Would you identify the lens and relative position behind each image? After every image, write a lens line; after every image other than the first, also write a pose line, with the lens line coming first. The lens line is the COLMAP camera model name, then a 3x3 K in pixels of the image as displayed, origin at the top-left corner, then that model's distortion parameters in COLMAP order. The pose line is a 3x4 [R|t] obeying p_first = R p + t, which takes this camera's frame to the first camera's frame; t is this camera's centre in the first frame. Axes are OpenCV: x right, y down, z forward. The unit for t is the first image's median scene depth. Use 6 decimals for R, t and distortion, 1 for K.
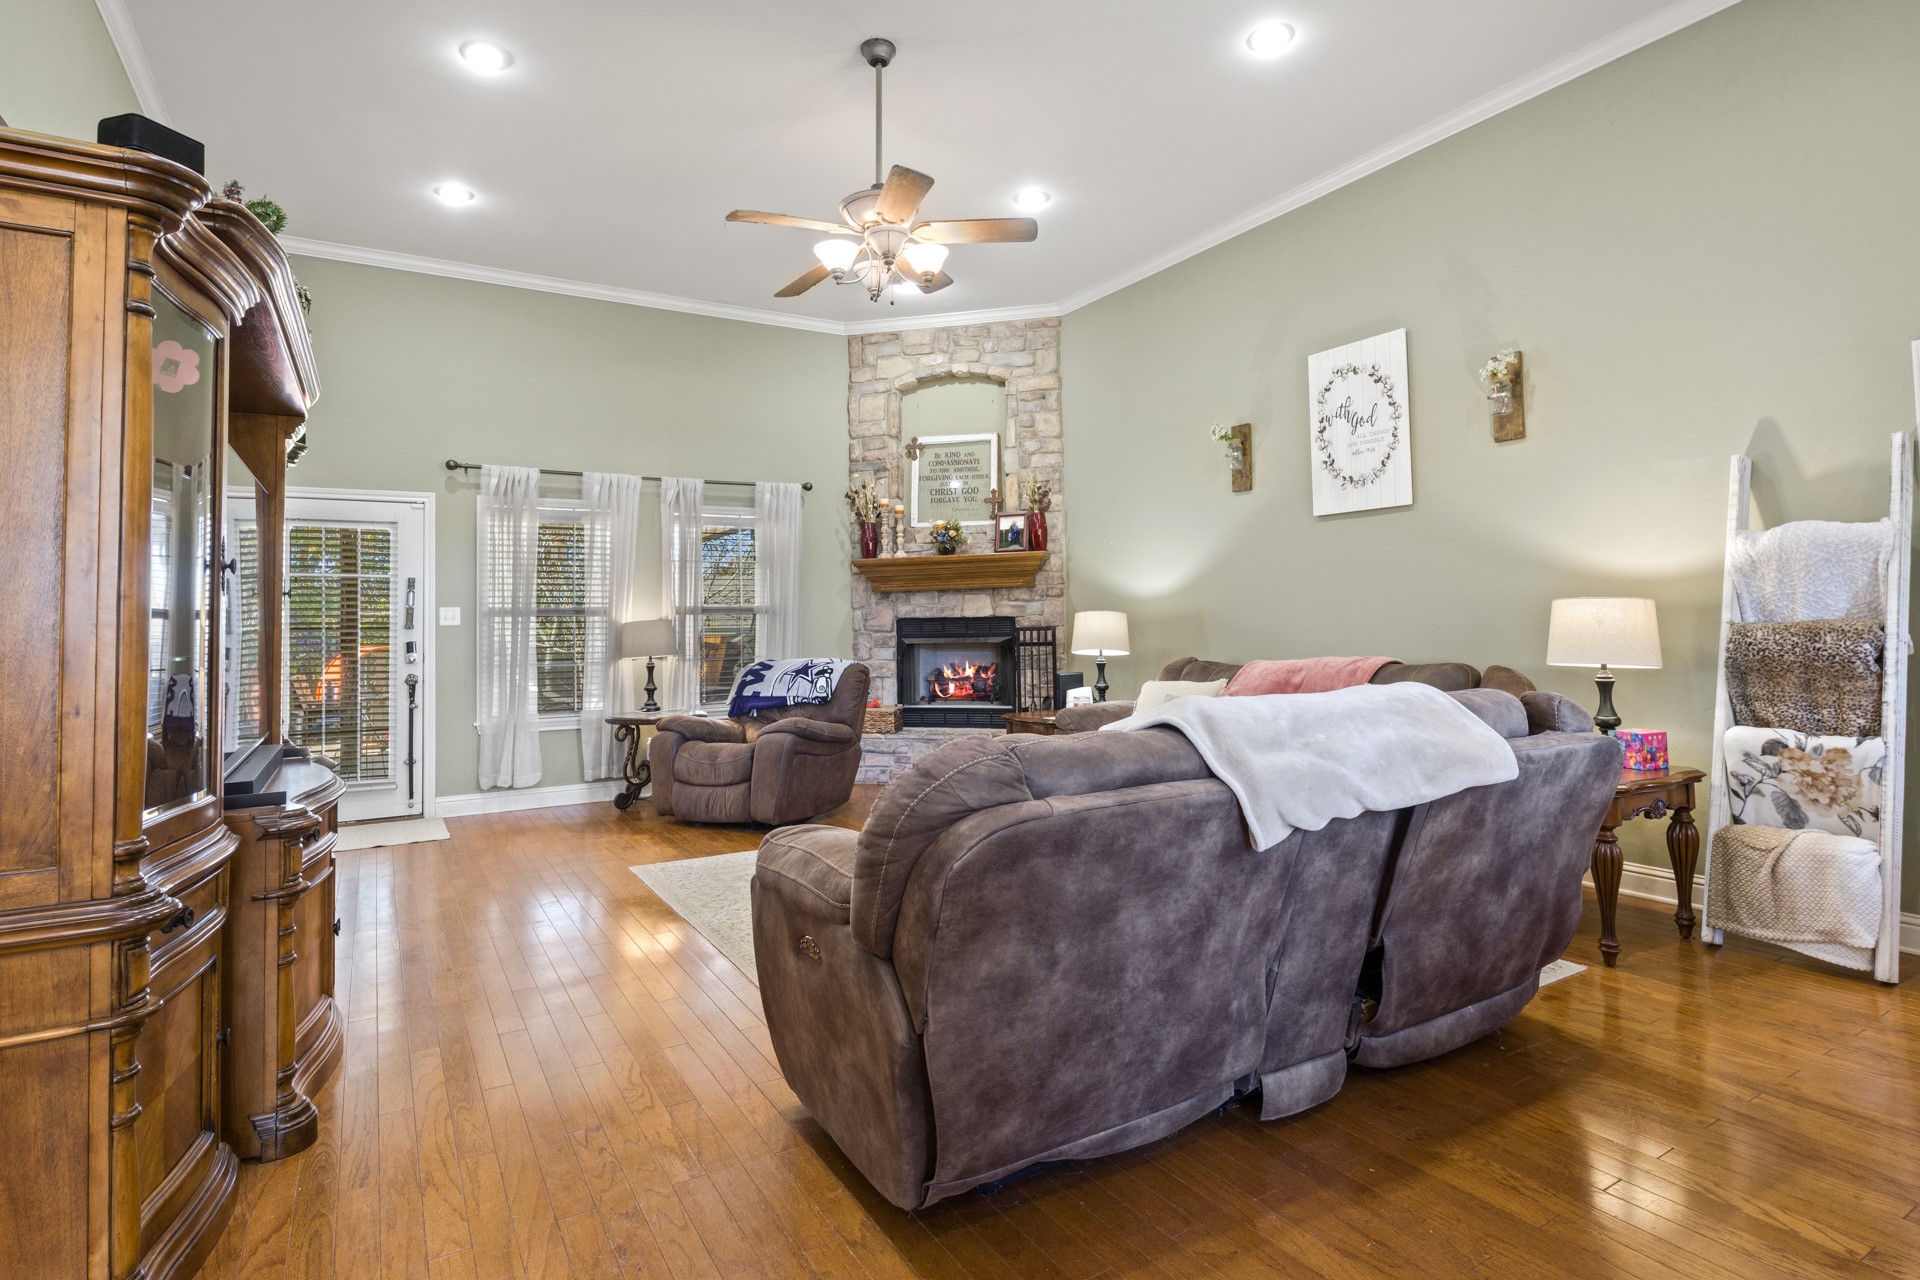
lens RADIAL K [[973.9, 0, 961.3], [0, 973.9, 582.0], [0, 0, 1]] dist [-0.000261, -0.000022]
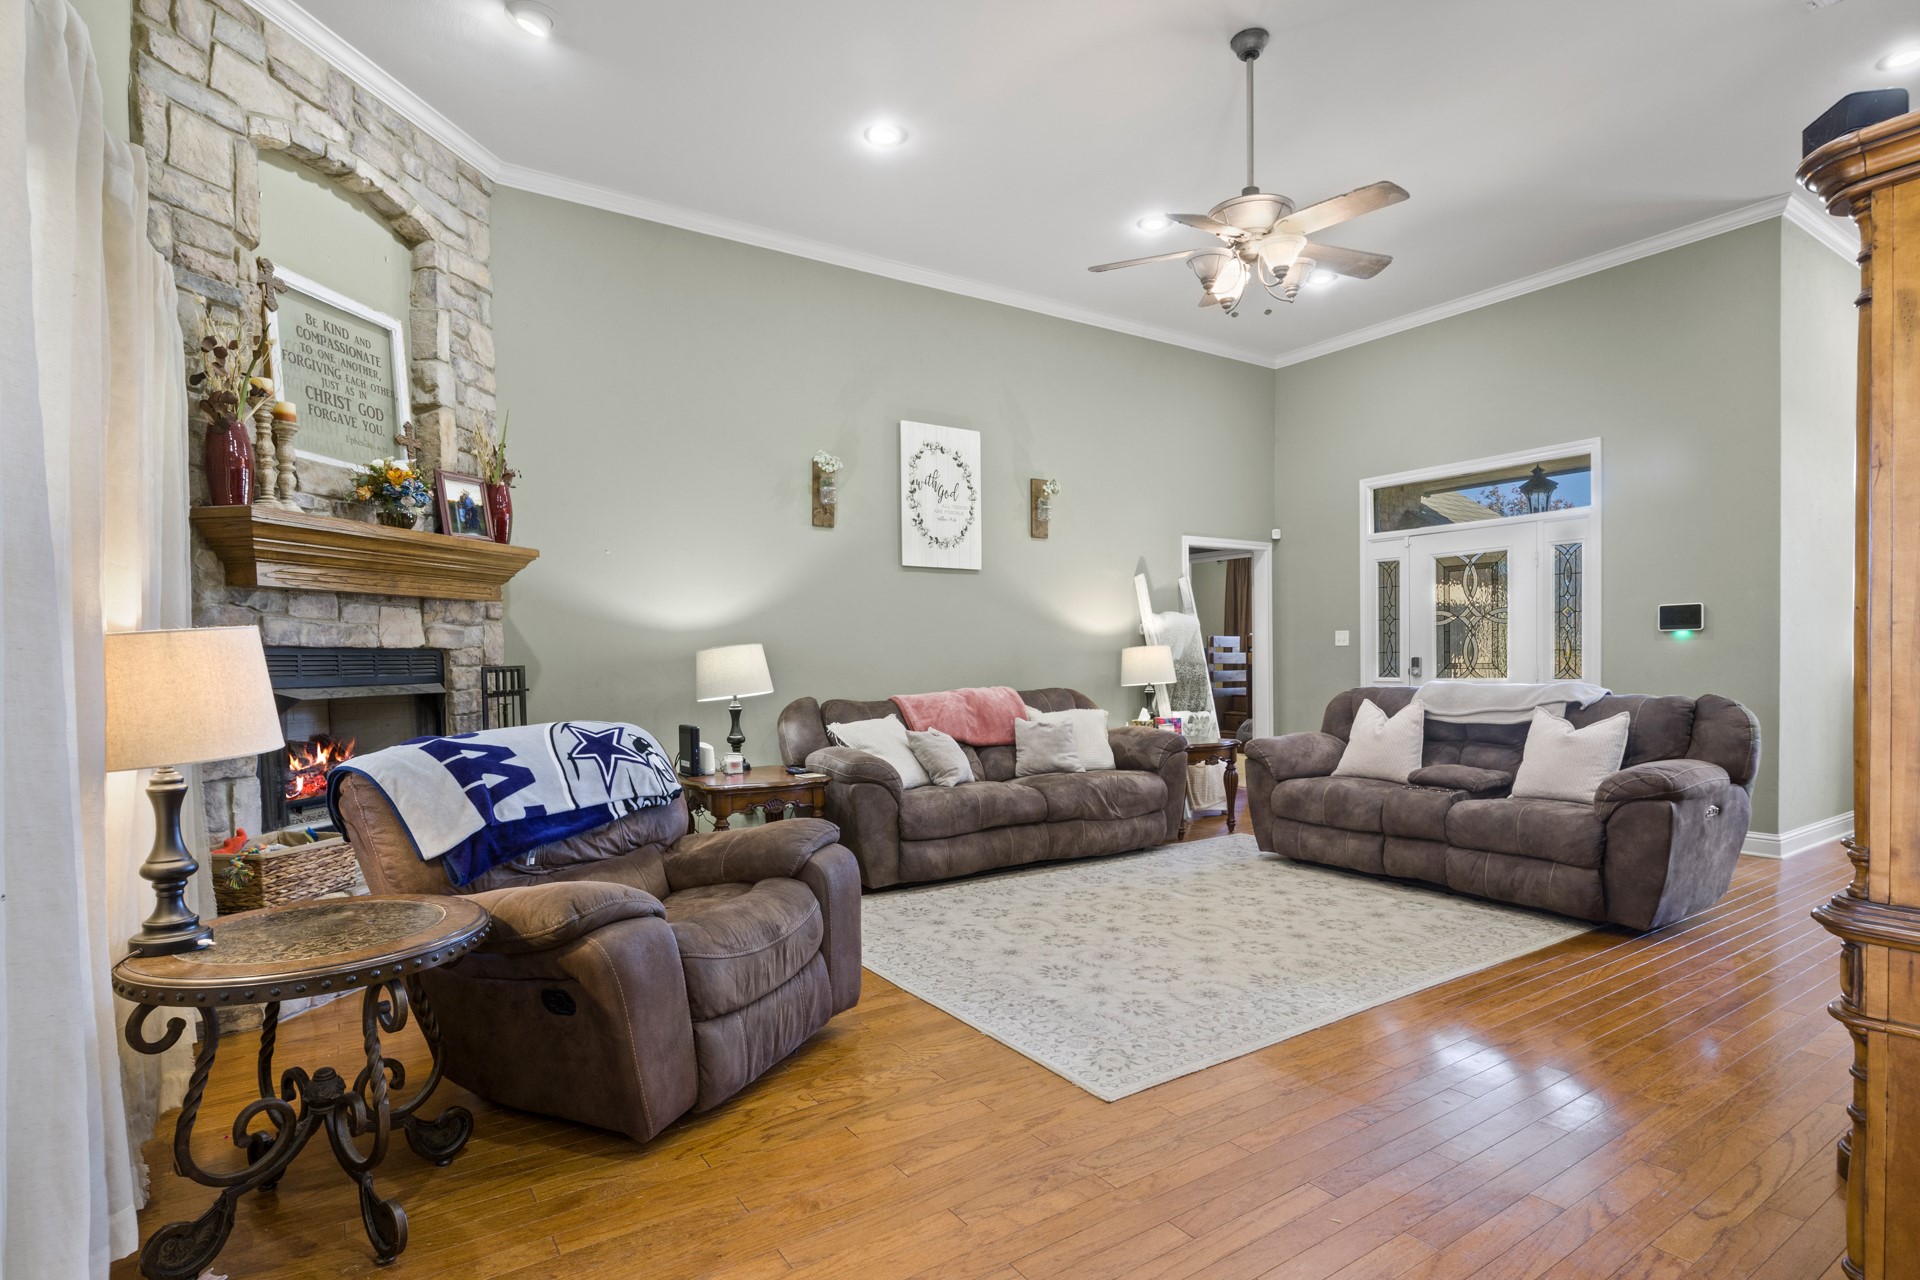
lens RADIAL K [[977.2, 0, 962.0], [0, 977.2, 675.9], [0, 0, 1]] dist [-0.000116, -0.000095]
pose [[-0.047300, 0.000095, 0.998881, -0.767782], [-0.030763, 0.999526, -0.001552, 0.059346], [-0.998407, -0.030802, -0.047274, 0.986035]]
